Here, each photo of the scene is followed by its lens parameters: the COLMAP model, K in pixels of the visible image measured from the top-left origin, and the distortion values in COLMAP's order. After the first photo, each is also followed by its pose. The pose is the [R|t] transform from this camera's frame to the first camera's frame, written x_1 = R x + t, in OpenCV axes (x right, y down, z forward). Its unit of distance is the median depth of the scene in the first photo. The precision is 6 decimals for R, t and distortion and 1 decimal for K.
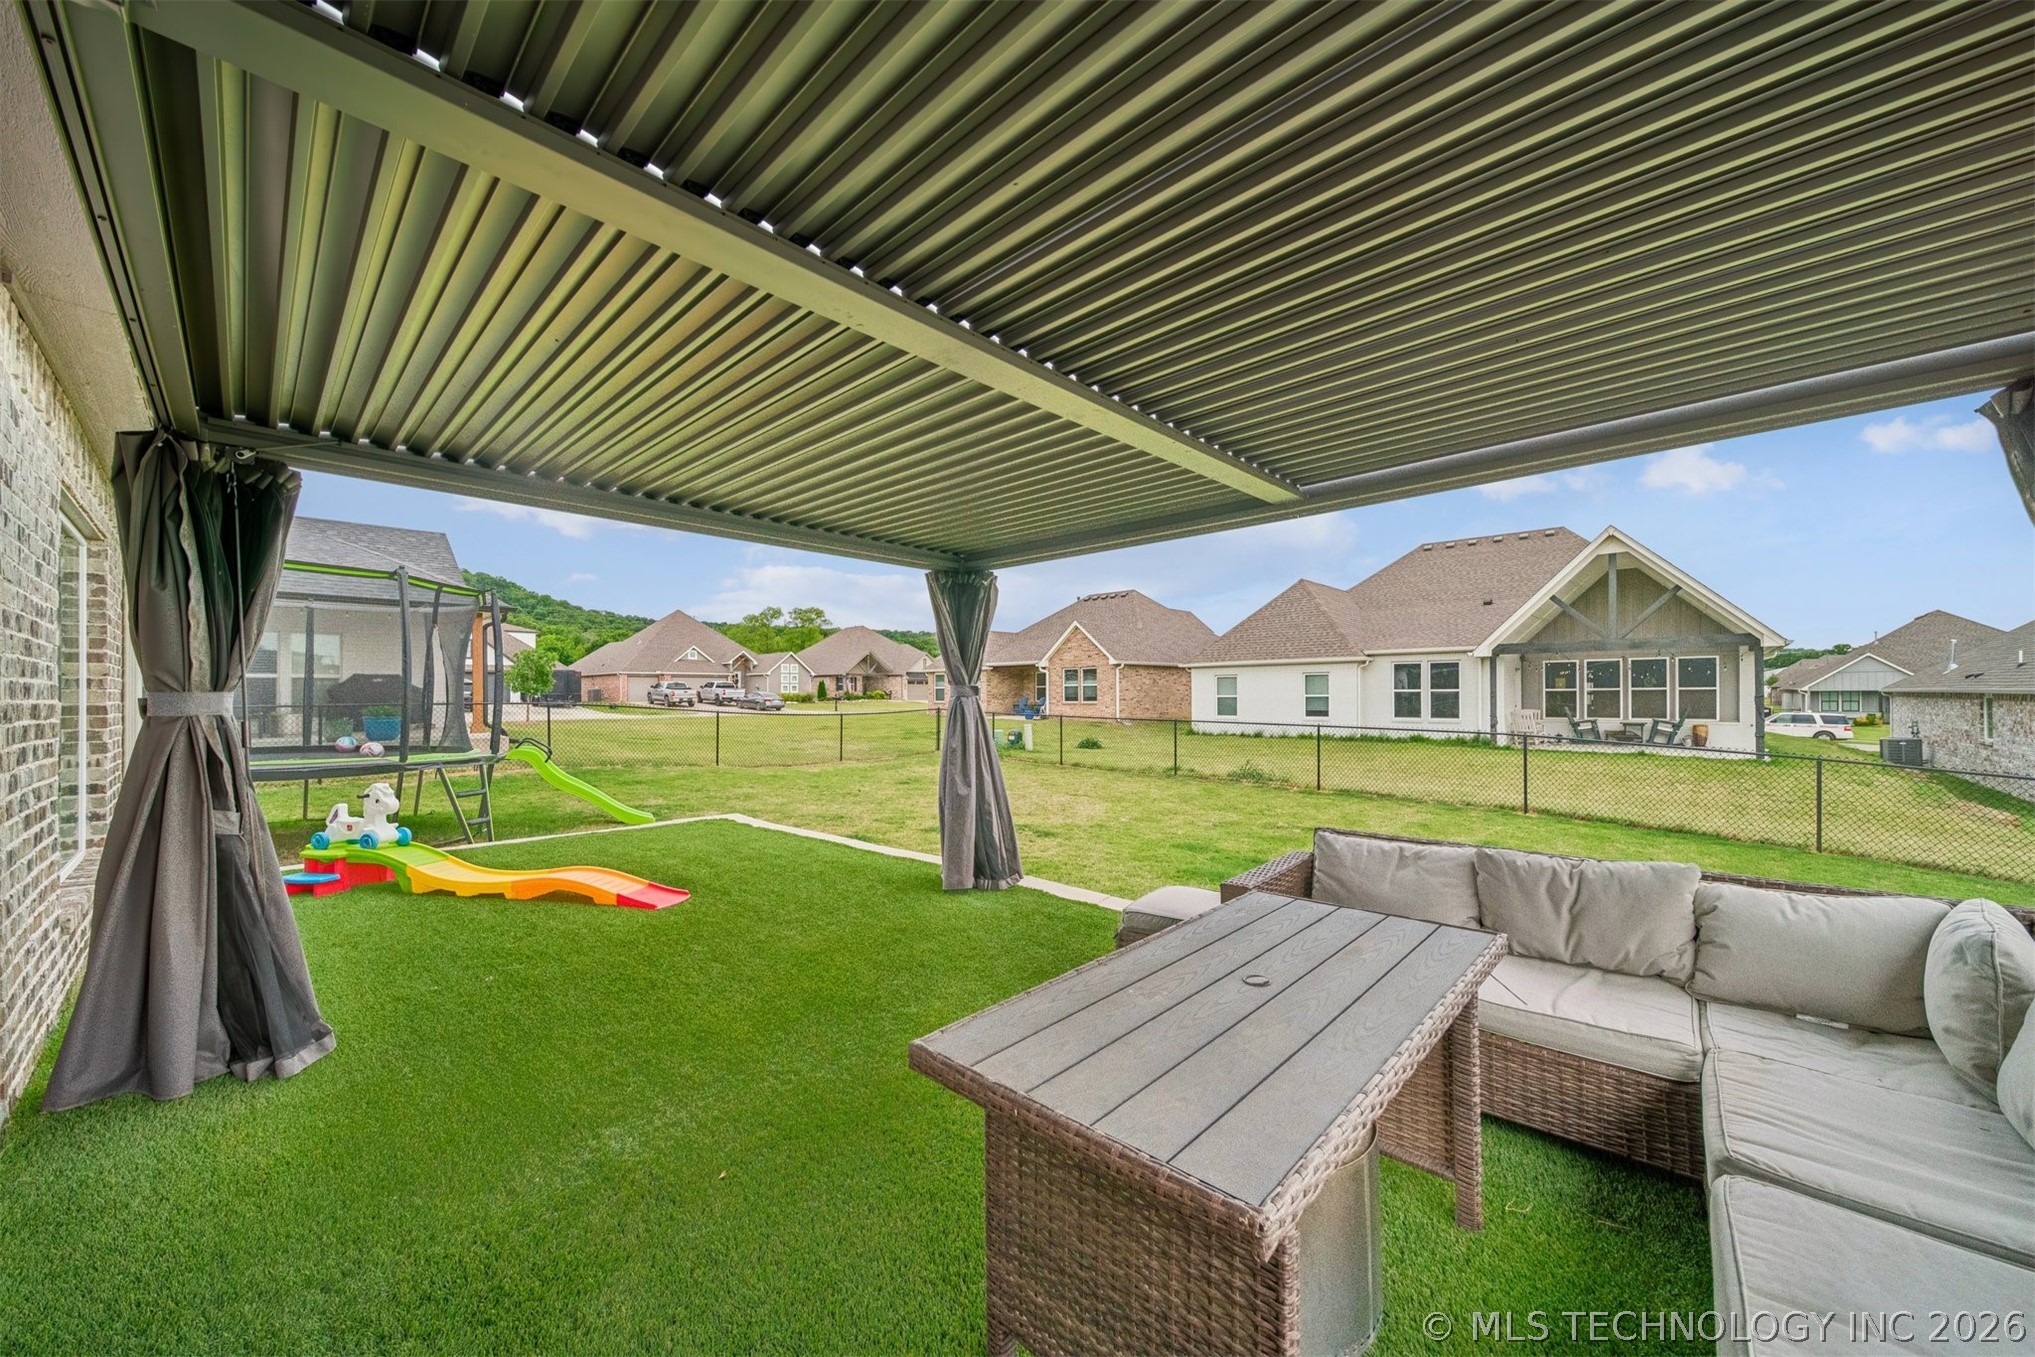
lens RADIAL K [[722.1, 0, 1055.9], [0, 722.1, 694.4], [0, 0, 1]] dist [0.005295, -0.000938]
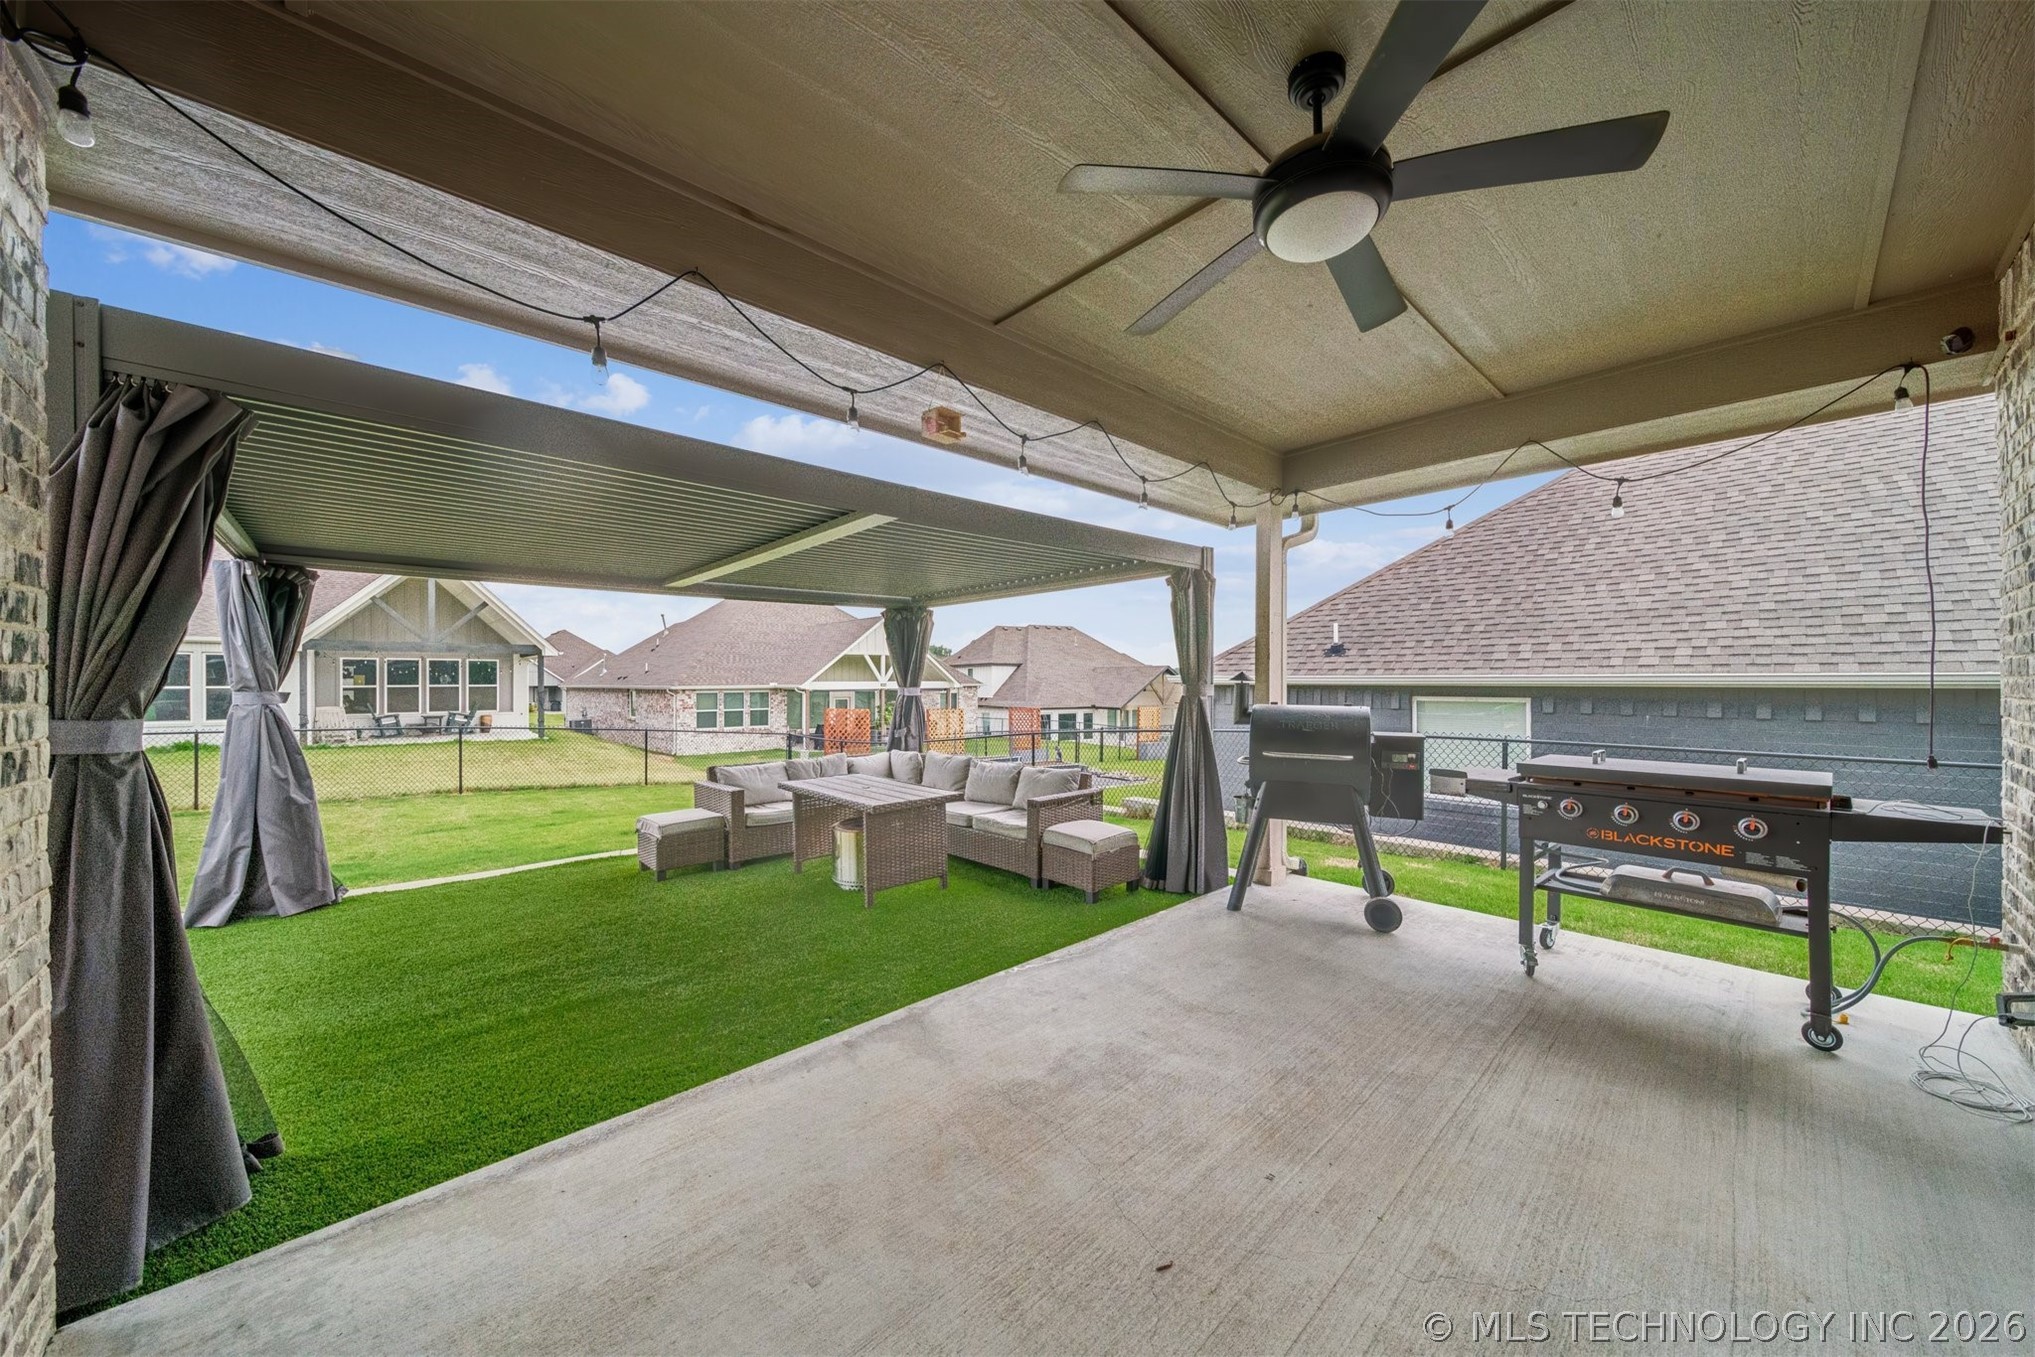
lens RADIAL K [[722.1, 0, 1014.3], [0, 722.1, 679.7], [0, 0, 1]] dist [0.005295, -0.000938]
pose [[0.078038, 0.009472, 0.996905, -0.255958], [0.001933, 0.999952, -0.009653, -0.004390], [-0.996949, 0.002681, 0.078016, 0.005134]]
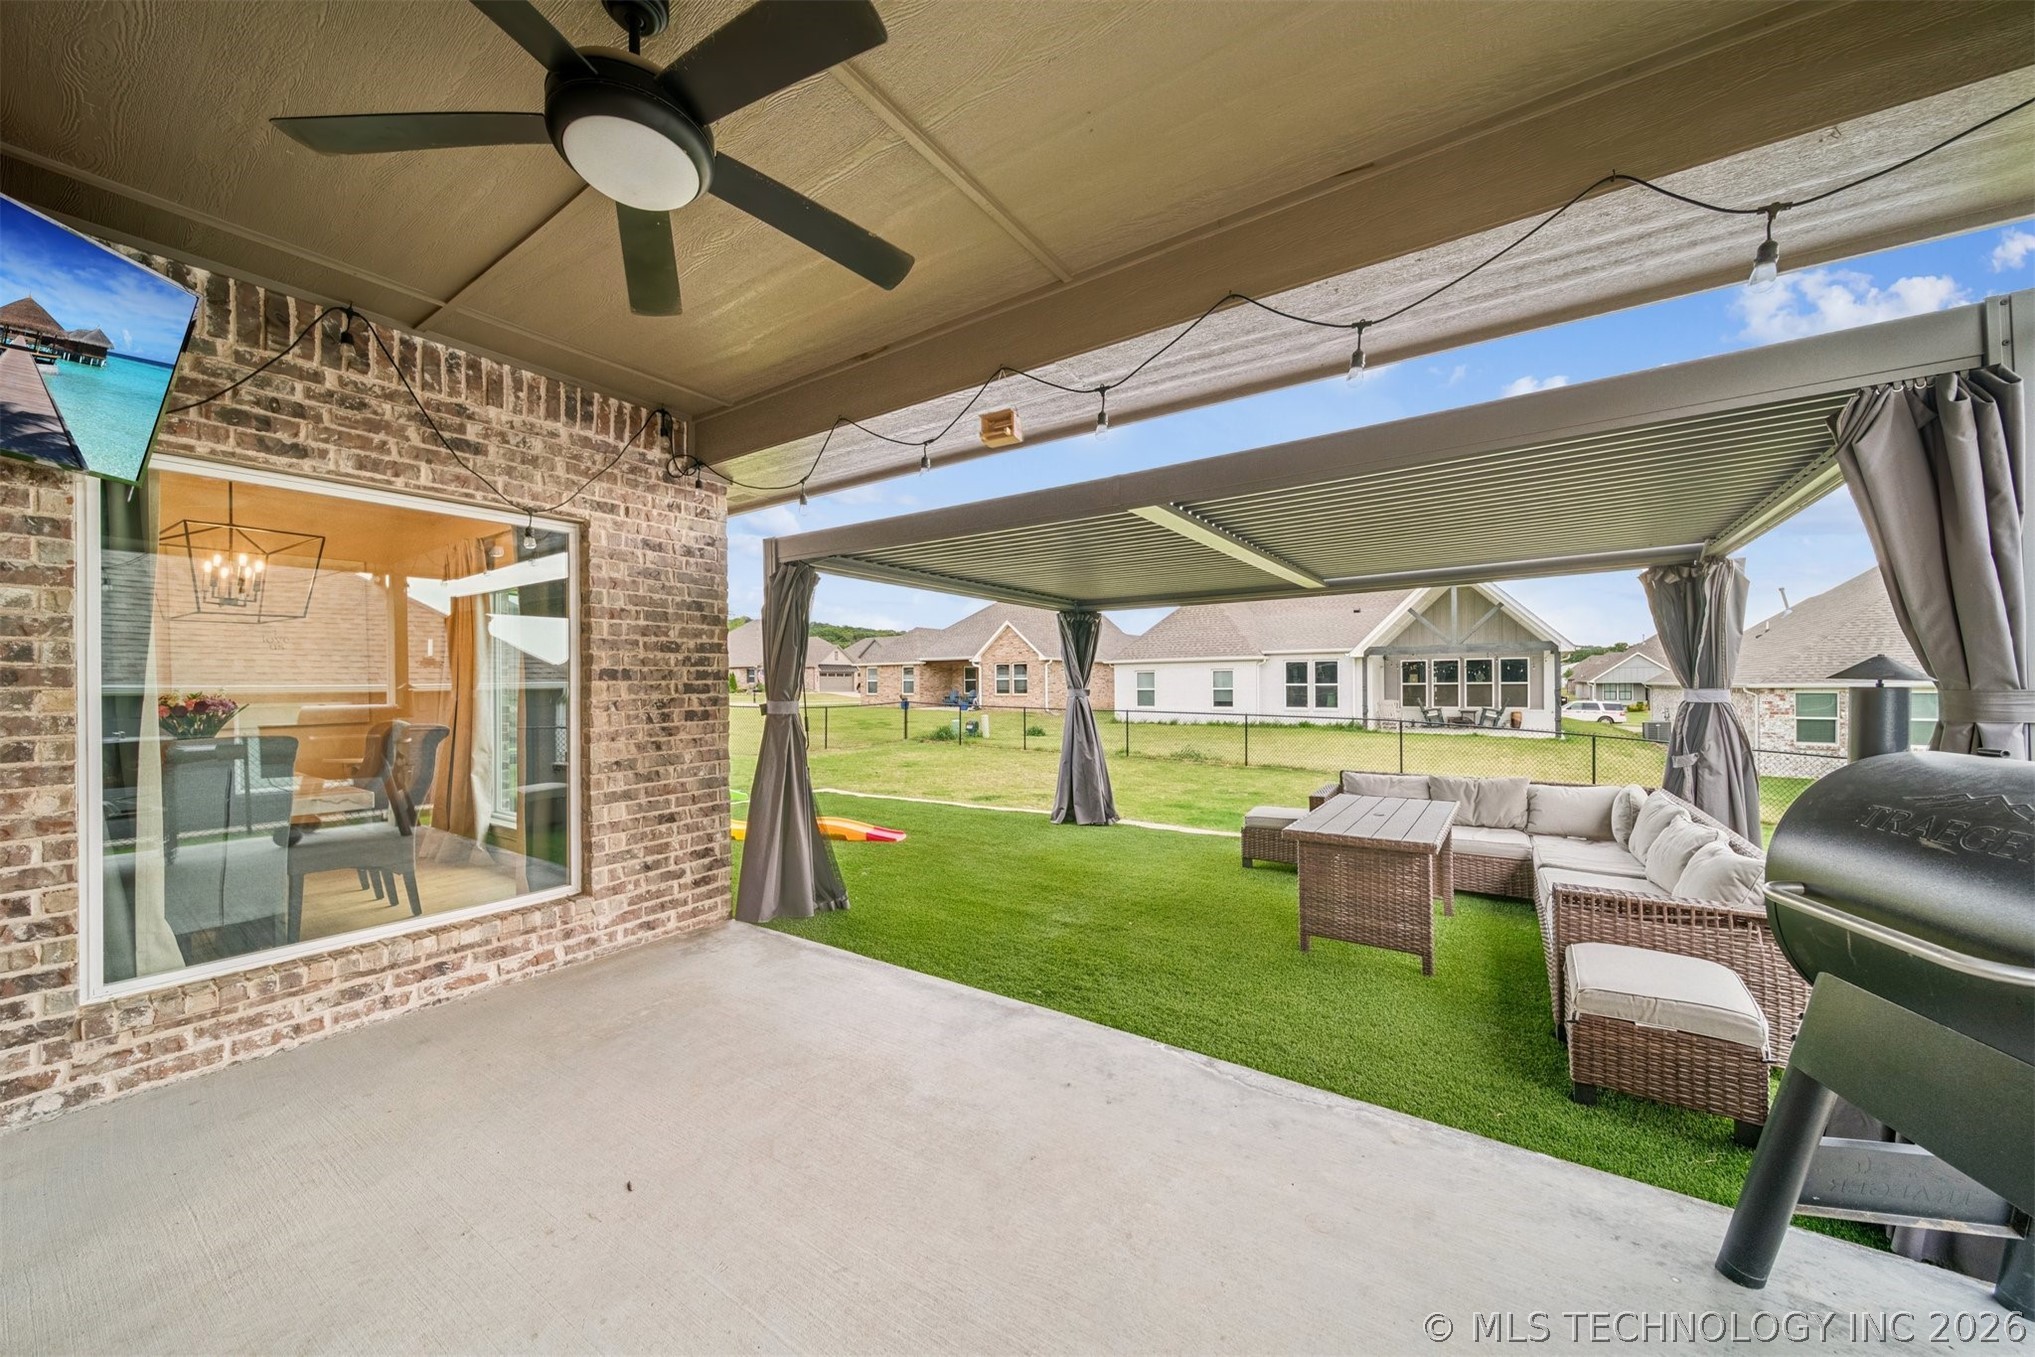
lens RADIAL K [[722.1, 0, 1033.6], [0, 722.1, 684.3], [0, 0, 1]] dist [0.005295, -0.000938]
pose [[0.989875, -0.000404, 0.141944, -0.117018], [0.000422, 1.000000, -0.000096, -0.005802], [-0.141944, 0.000155, 0.989875, -0.122927]]
